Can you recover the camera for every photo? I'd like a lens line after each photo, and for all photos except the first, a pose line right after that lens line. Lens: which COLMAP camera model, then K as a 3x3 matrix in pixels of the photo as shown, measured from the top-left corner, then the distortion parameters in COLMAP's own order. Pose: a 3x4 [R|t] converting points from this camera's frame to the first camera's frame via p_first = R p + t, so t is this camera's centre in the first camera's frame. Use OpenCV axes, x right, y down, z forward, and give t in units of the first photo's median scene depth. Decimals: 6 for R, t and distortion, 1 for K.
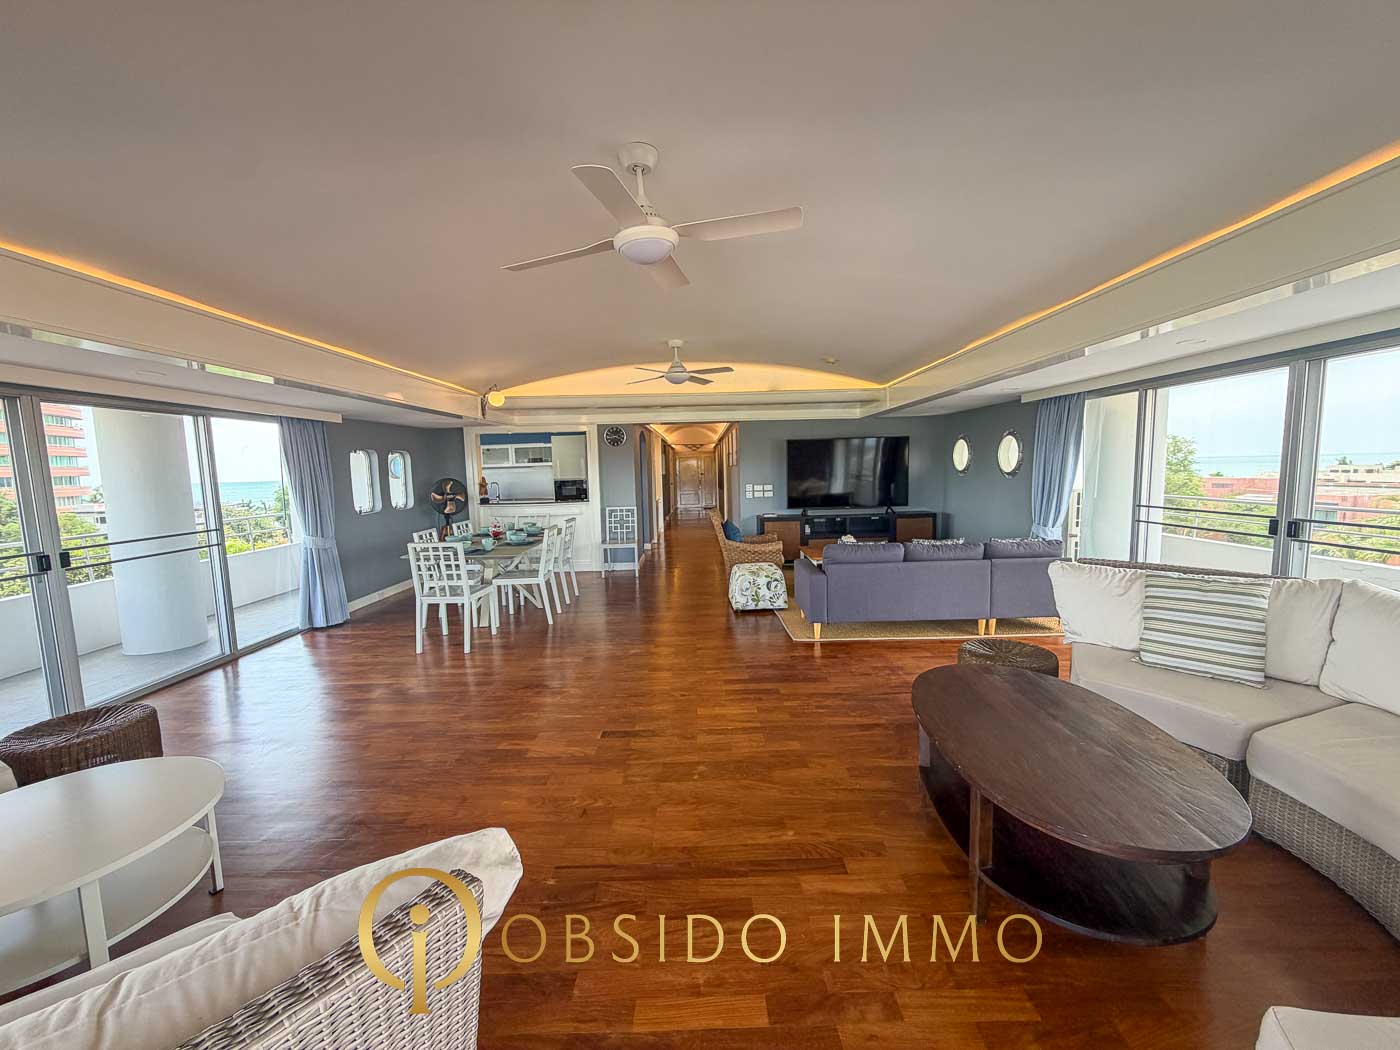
lens RADIAL K [[557.0, 0, 697.8], [0, 557.0, 525.2], [0, 0, 1]] dist [-0.000480, 0.000000]
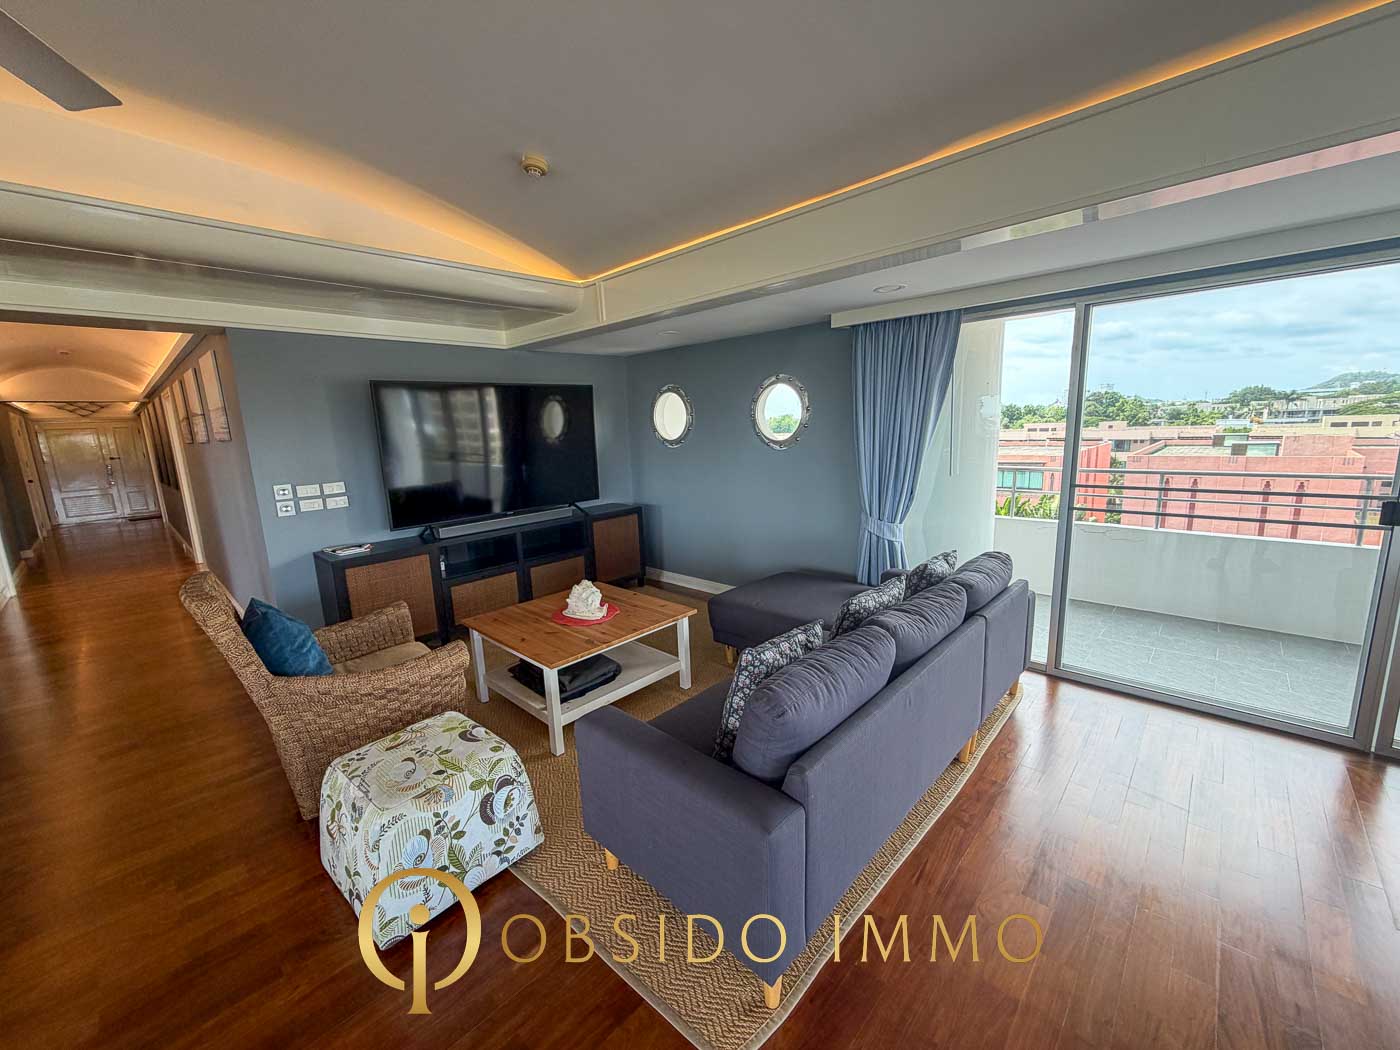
lens RADIAL K [[557.4, 0, 695.5], [0, 557.4, 526.4], [0, 0, 1]] dist [-0.000441, 0.000090]
pose [[0.687142, -0.134221, 0.714017, 0.001428], [0.096062, 0.990943, 0.093830, -0.064765], [-0.720144, 0.004115, 0.693812, 0.604534]]
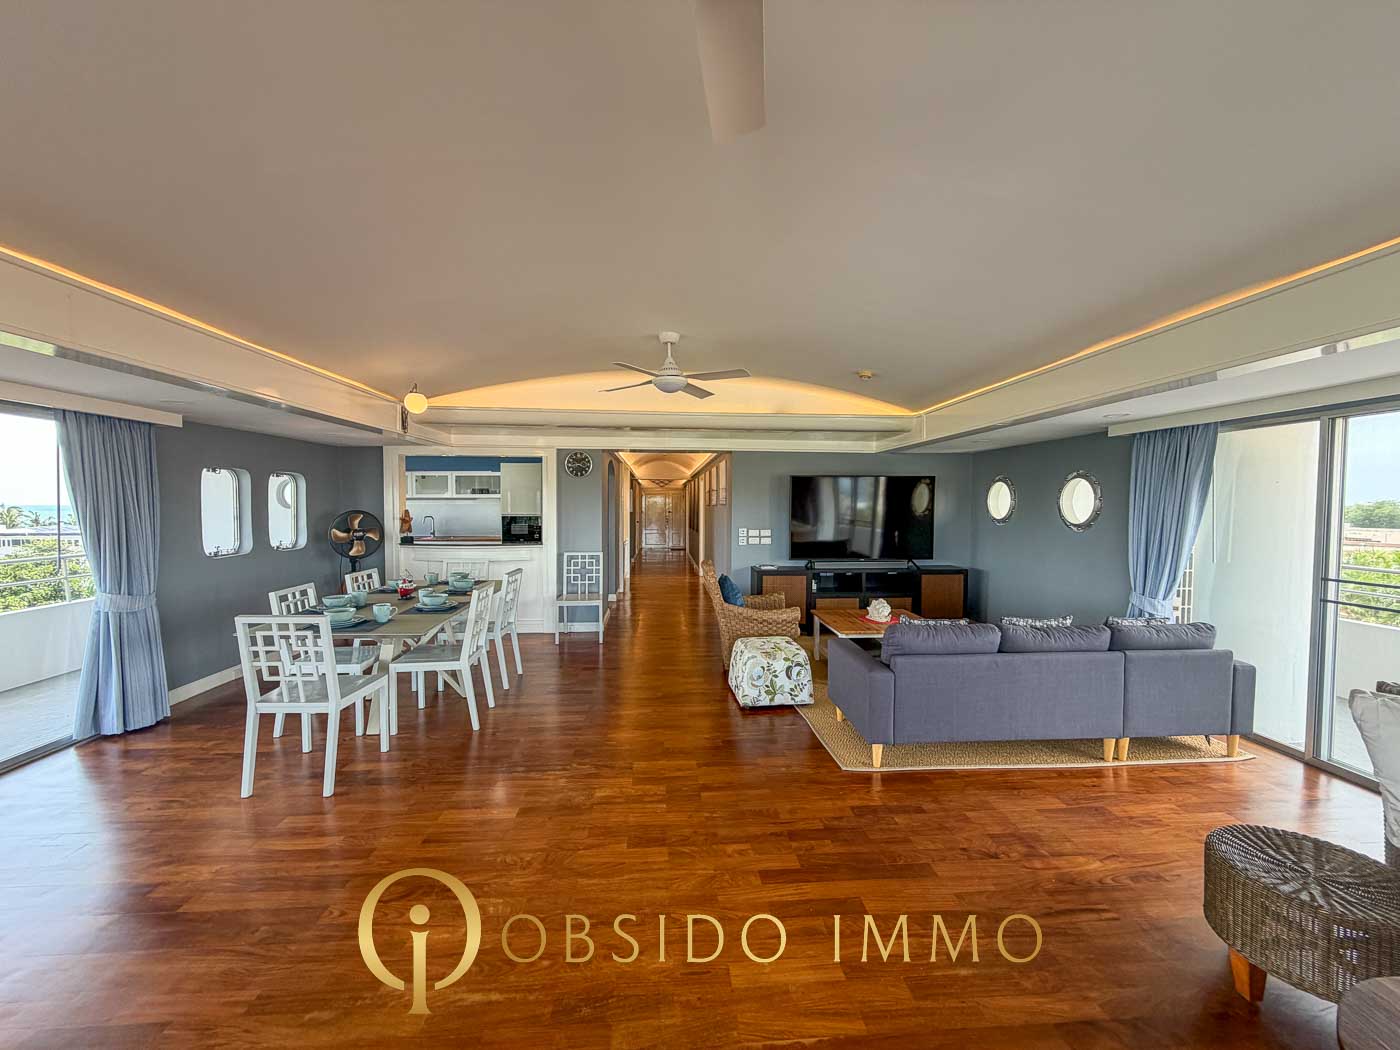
lens RADIAL K [[557.0, 0, 697.8], [0, 557.0, 525.2], [0, 0, 1]] dist [-0.000480, 0.000000]
pose [[0.996930, 0.027084, 0.073458, -0.042834], [-0.022105, 0.997456, -0.067771, -0.026729], [-0.075106, 0.065939, 0.994993, 0.243387]]
